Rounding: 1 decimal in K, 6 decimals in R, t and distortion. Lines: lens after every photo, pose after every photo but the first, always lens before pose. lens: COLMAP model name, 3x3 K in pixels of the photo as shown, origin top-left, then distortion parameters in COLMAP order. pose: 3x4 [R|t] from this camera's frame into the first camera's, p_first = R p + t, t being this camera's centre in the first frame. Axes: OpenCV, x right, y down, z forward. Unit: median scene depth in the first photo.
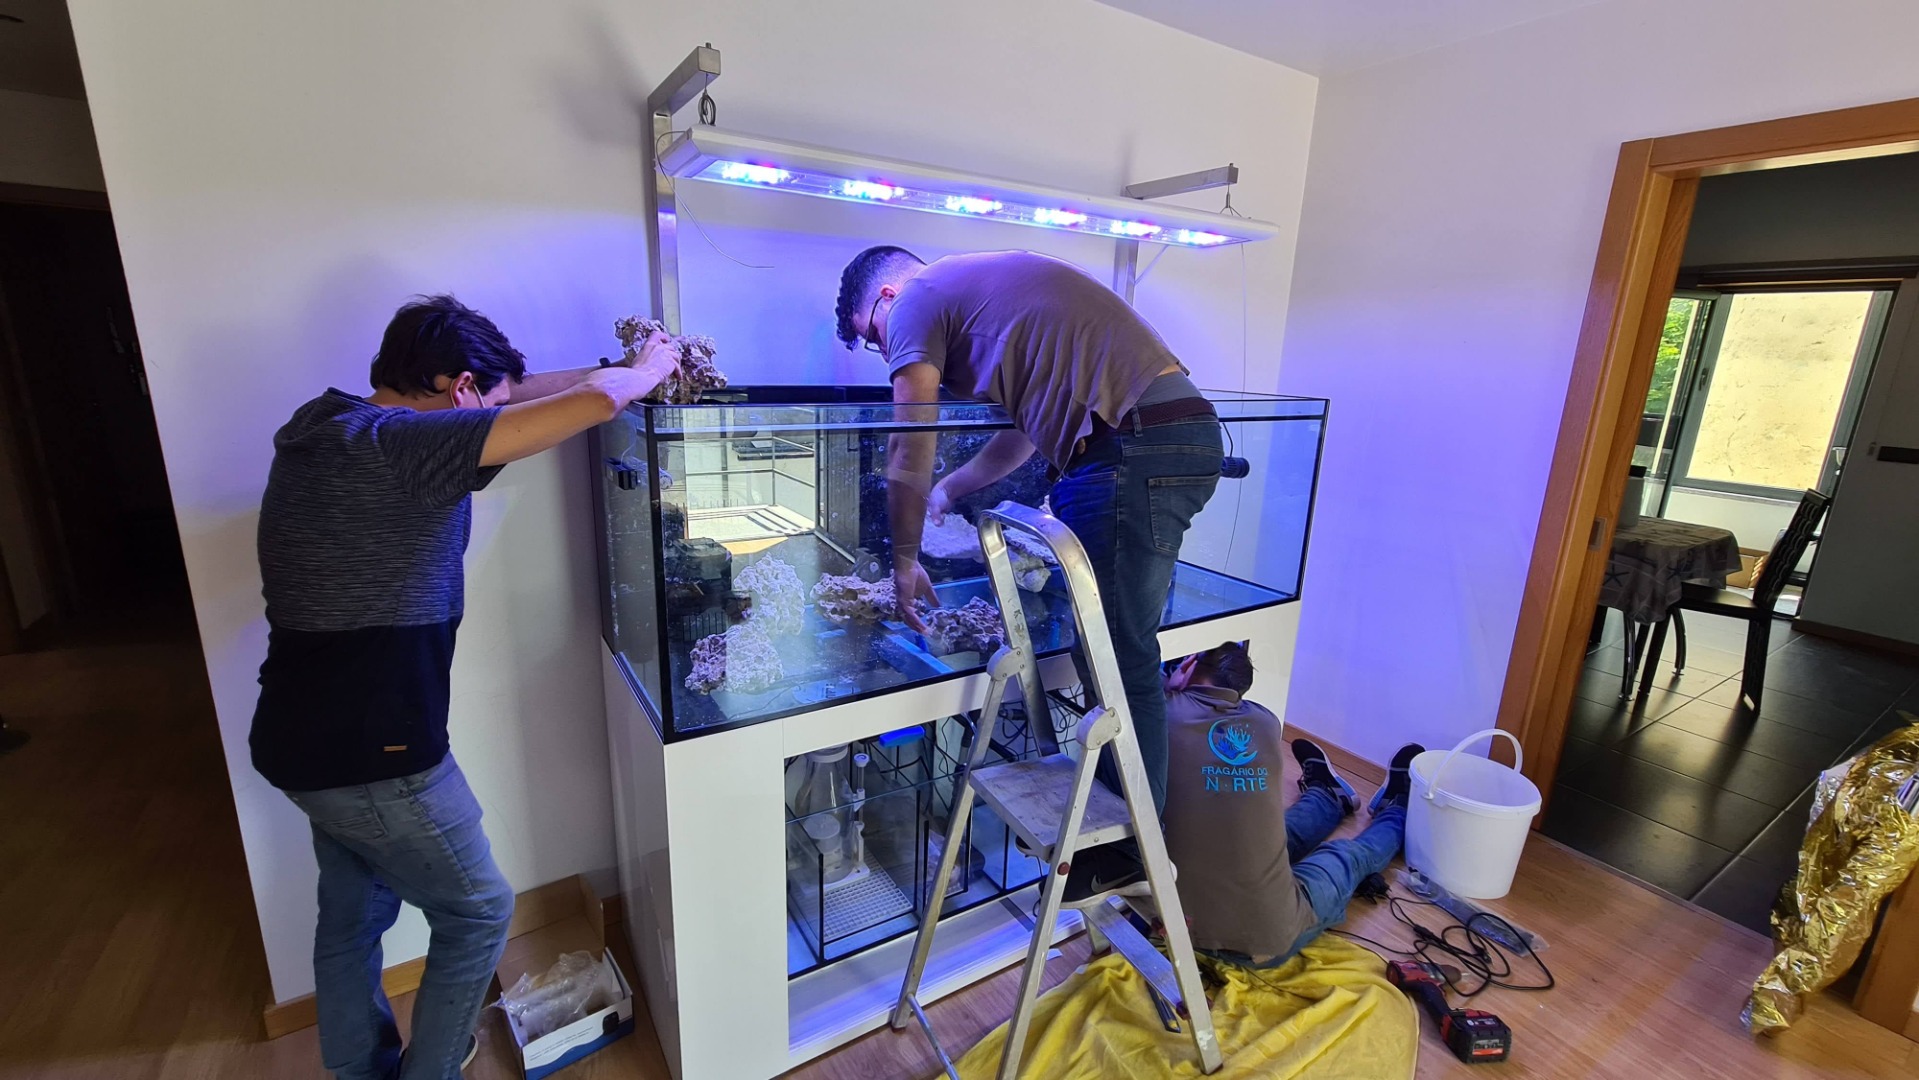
lens RADIAL K [[780.9, 0, 966.1], [0, 780.9, 541.3], [0, 0, 1]] dist [-0.003592, 0.000217]
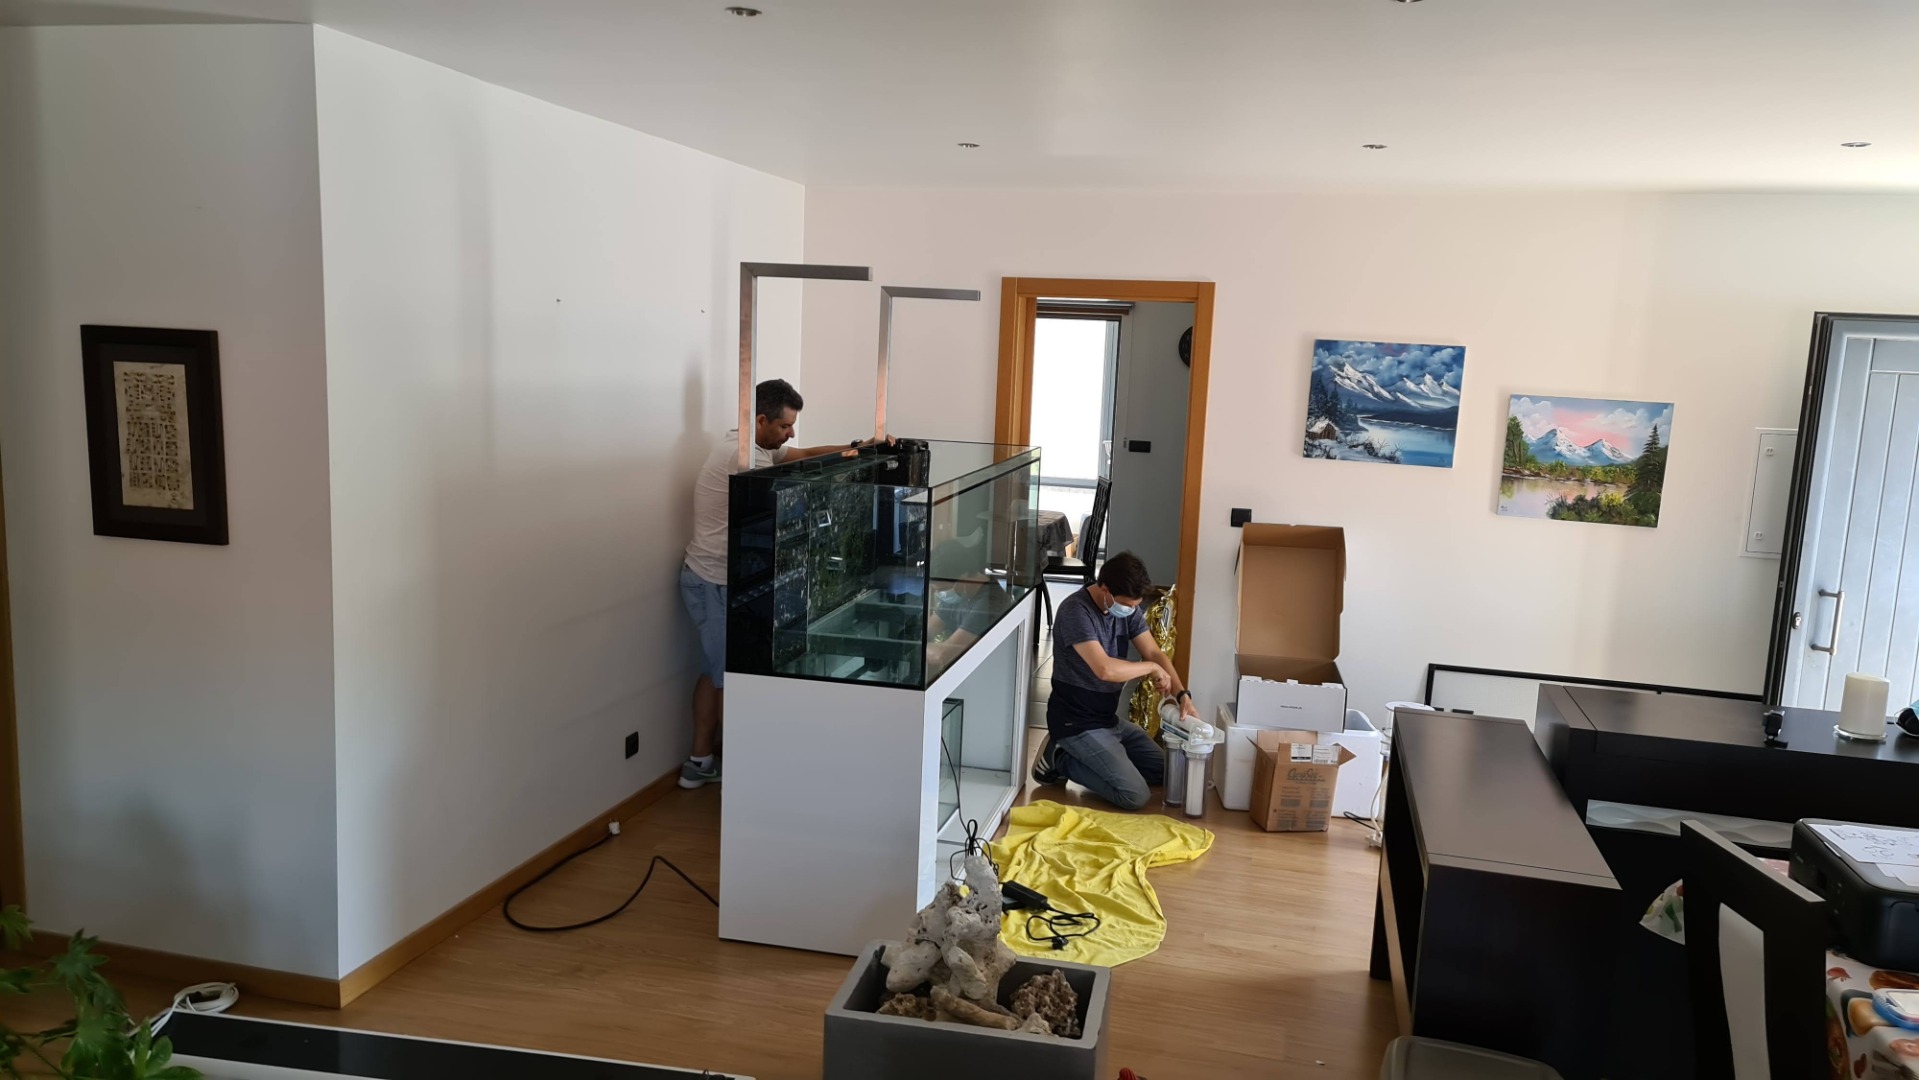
lens RADIAL K [[1381.9, 0, 960.4], [0, 1381.9, 542.1], [0, 0, 1]] dist [0.015226, -0.010484]
pose [[0.741467, -0.104637, 0.662780, -0.781260], [0.147762, 0.988980, -0.009168, 0.030493], [-0.654517, 0.104732, 0.748758, -0.711943]]
